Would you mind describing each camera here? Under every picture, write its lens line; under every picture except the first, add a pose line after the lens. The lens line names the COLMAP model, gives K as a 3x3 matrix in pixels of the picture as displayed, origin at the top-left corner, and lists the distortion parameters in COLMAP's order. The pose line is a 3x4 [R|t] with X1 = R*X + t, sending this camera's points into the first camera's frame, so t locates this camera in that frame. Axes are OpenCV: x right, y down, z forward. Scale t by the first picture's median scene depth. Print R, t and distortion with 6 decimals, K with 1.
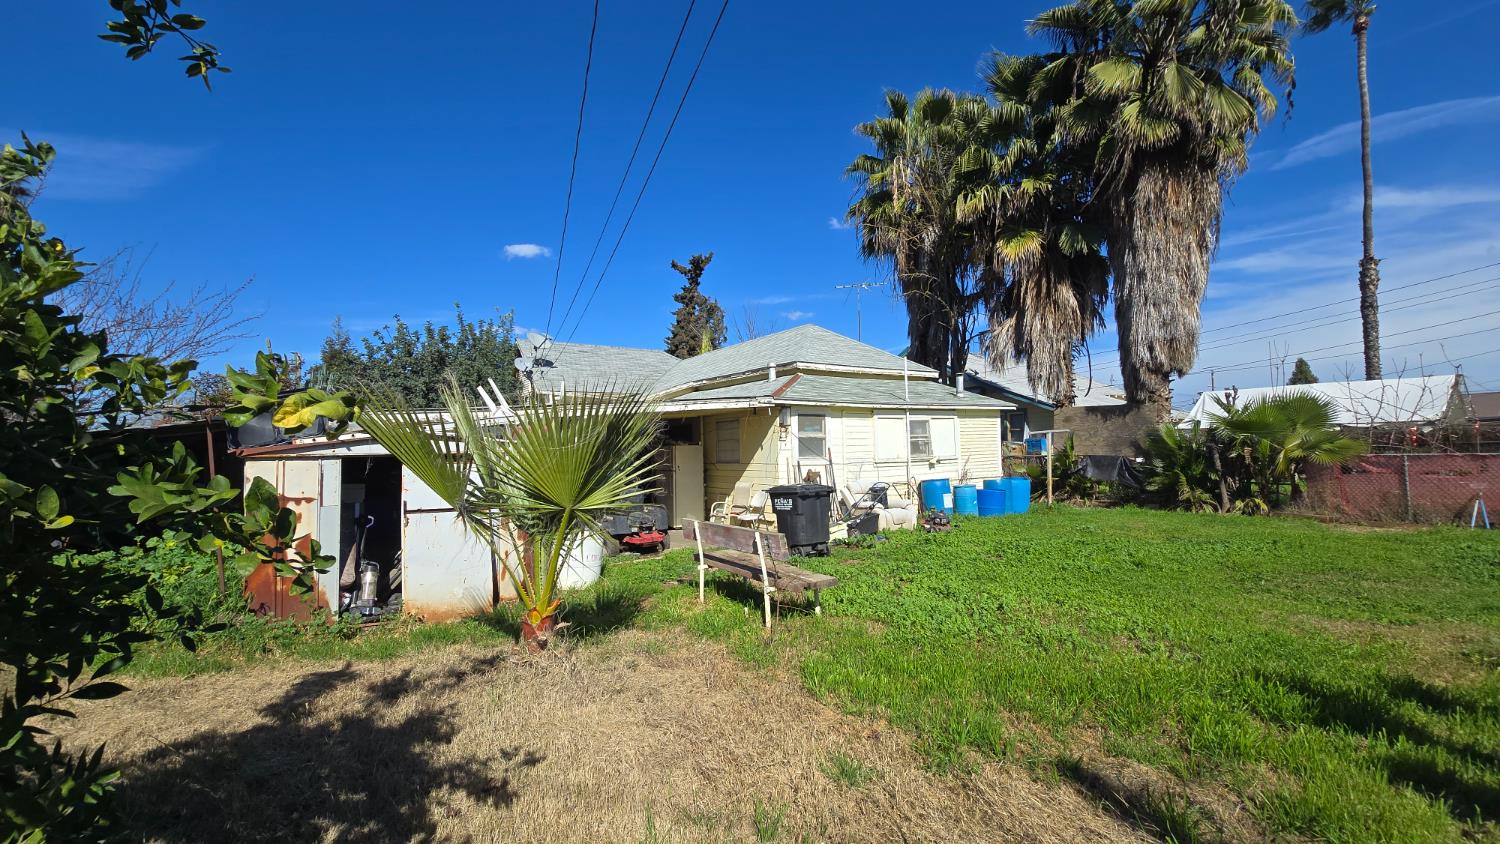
lens RADIAL K [[616.7, 0, 750.6], [0, 616.7, 416.8], [0, 0, 1]] dist [-0.000661, 0.000498]
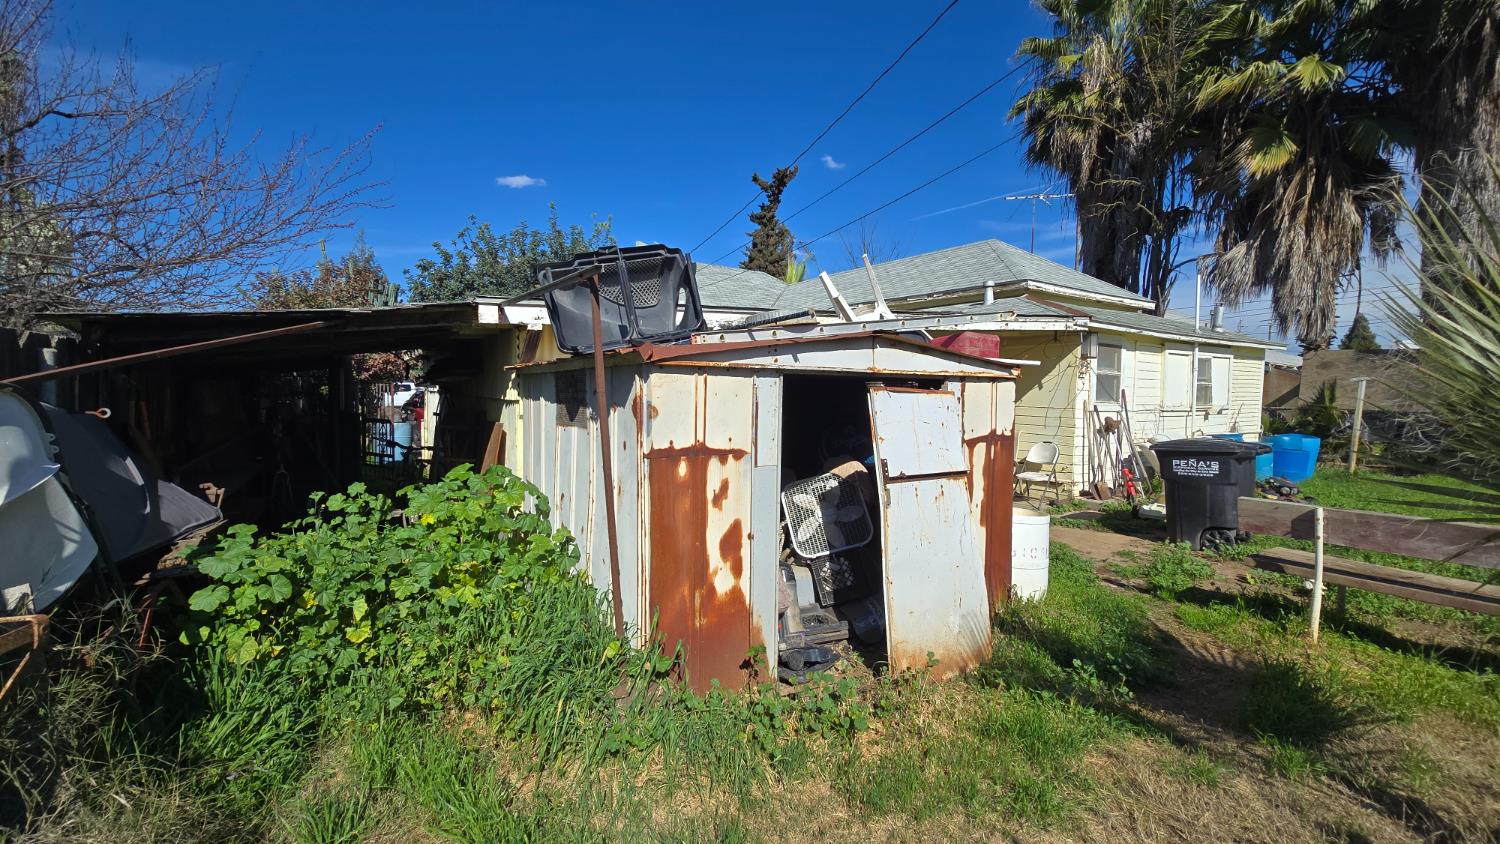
lens RADIAL K [[616.7, 0, 751.2], [0, 616.7, 416.6], [0, 0, 1]] dist [-0.000661, 0.000498]
pose [[0.999438, 0.033318, 0.003636, -0.305107], [-0.033513, 0.994808, 0.096091, 0.023490], [-0.000416, -0.096159, 0.995366, 0.212438]]
